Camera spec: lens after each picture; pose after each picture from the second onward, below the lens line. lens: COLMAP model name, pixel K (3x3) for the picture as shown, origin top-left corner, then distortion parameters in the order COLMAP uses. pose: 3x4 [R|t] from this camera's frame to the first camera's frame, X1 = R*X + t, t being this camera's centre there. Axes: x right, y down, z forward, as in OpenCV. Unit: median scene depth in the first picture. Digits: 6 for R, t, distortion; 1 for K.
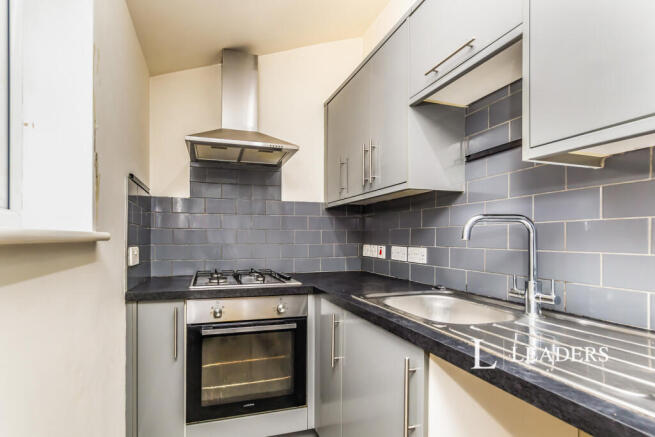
lens RADIAL K [[316.6, 0, 308.1], [0, 316.6, 239.8], [0, 0, 1]] dist [-0.003799, -0.000314]
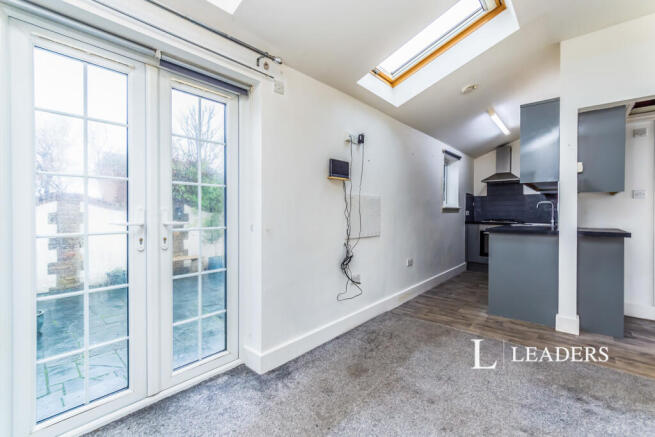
lens RADIAL K [[287.6, 0, 327.1], [0, 287.6, 215.3], [0, 0, 1]] dist [-0.003690, 0.000191]
pose [[0.508582, 0.007605, -0.860980, 1.574764], [-0.003737, 0.999971, 0.006625, 0.057315], [0.861005, -0.000152, 0.508596, -2.239518]]
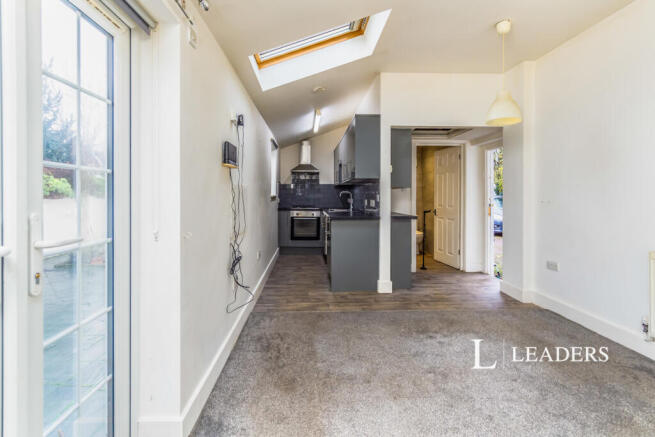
lens RADIAL K [[306.7, 0, 318.1], [0, 306.7, 199.0], [0, 0, 1]] dist [-0.003022, -0.001000]
pose [[0.958353, -0.000714, -0.285585, 1.042924], [0.002226, 0.999985, 0.004967, 0.012333], [0.285577, -0.005396, 0.958341, -2.593198]]
